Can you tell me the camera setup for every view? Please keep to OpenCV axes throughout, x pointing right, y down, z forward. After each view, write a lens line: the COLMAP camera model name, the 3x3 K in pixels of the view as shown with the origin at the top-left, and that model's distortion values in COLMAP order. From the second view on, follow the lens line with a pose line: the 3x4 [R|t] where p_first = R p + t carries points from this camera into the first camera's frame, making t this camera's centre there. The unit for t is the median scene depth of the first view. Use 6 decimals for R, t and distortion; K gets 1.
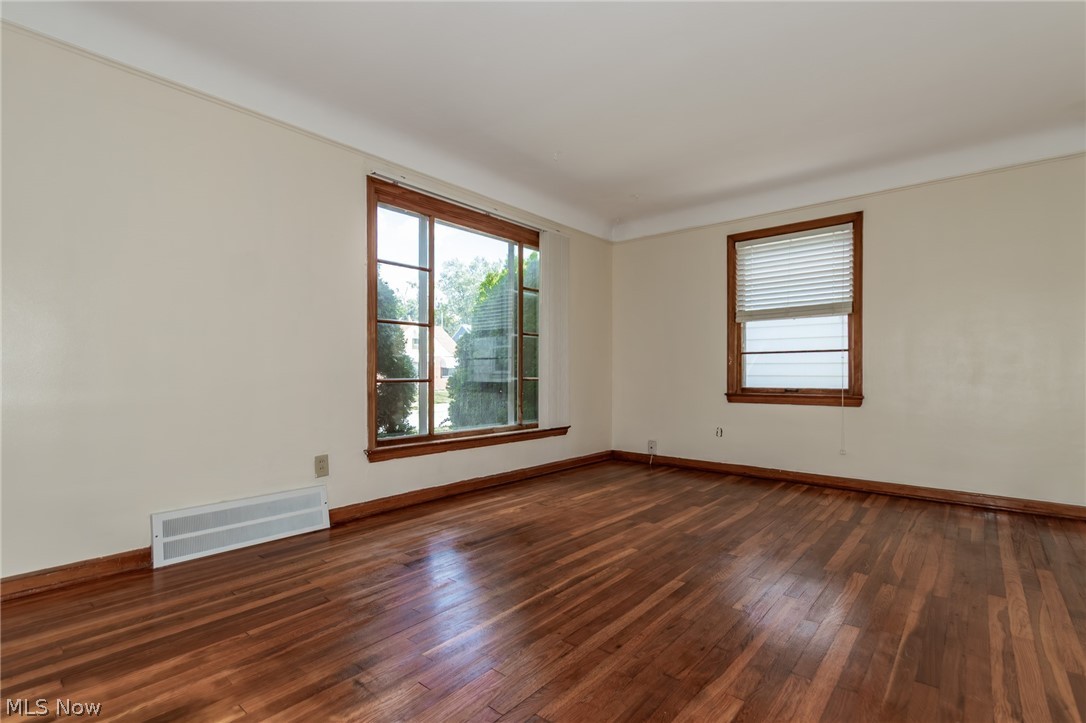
lens RADIAL K [[505.0, 0, 532.9], [0, 505.0, 365.7], [0, 0, 1]] dist [-0.001053, -0.000519]
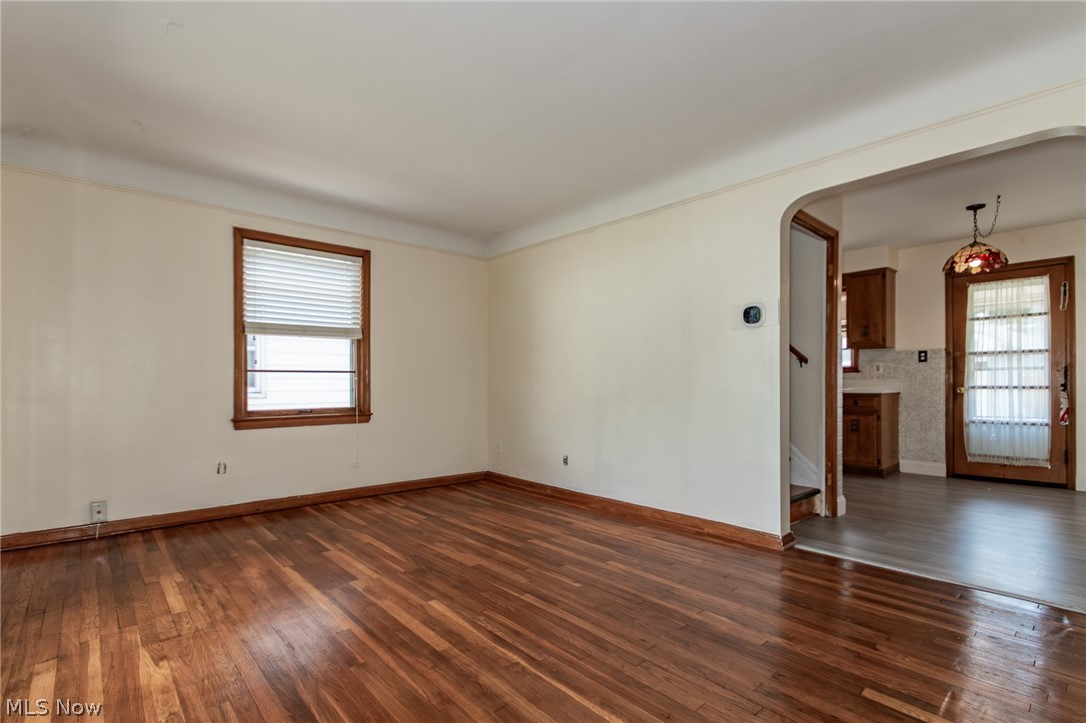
lens RADIAL K [[522.2, 0, 522.3], [0, 522.2, 382.7], [0, 0, 1]] dist [0.001624, -0.012207]
pose [[0.135077, -0.000123, 0.990835, -0.468096], [-0.012342, 0.999922, 0.001807, -0.014155], [-0.990758, -0.012473, 0.135065, 0.499148]]
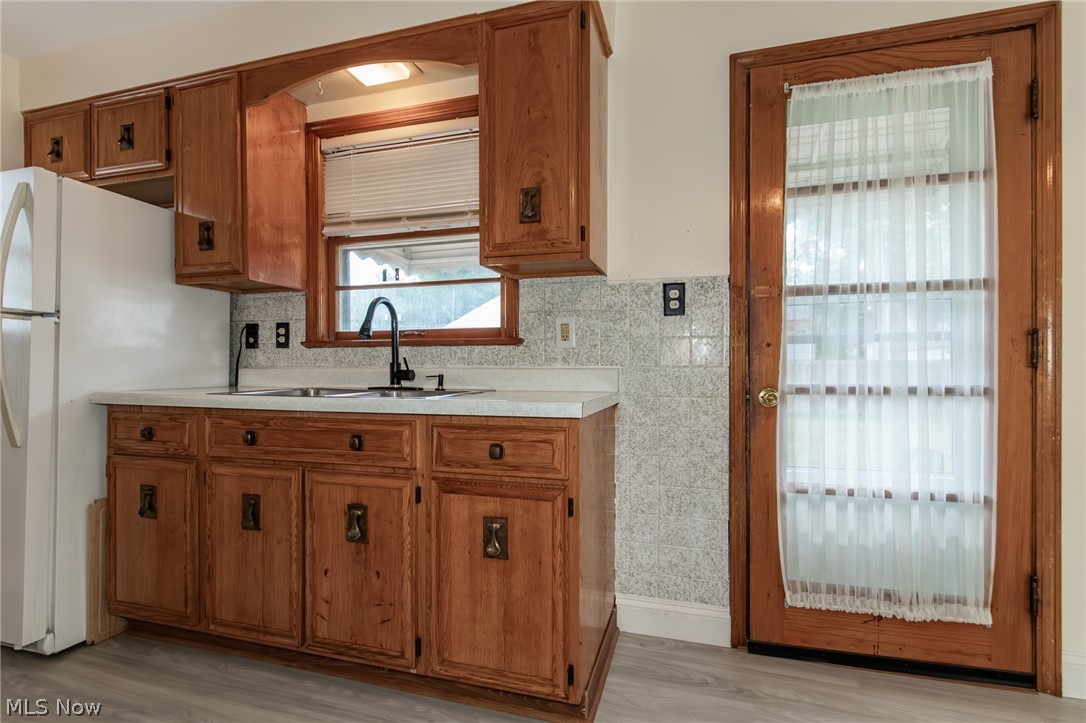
lens RADIAL K [[518.5, 0, 555.3], [0, 518.5, 371.6], [0, 0, 1]] dist [0.002571, -0.001195]
pose [[-0.440304, -0.007451, 0.897818, 0.715874], [-0.012787, 0.999916, 0.002027, -0.028205], [-0.897758, -0.010588, -0.440362, -0.085089]]
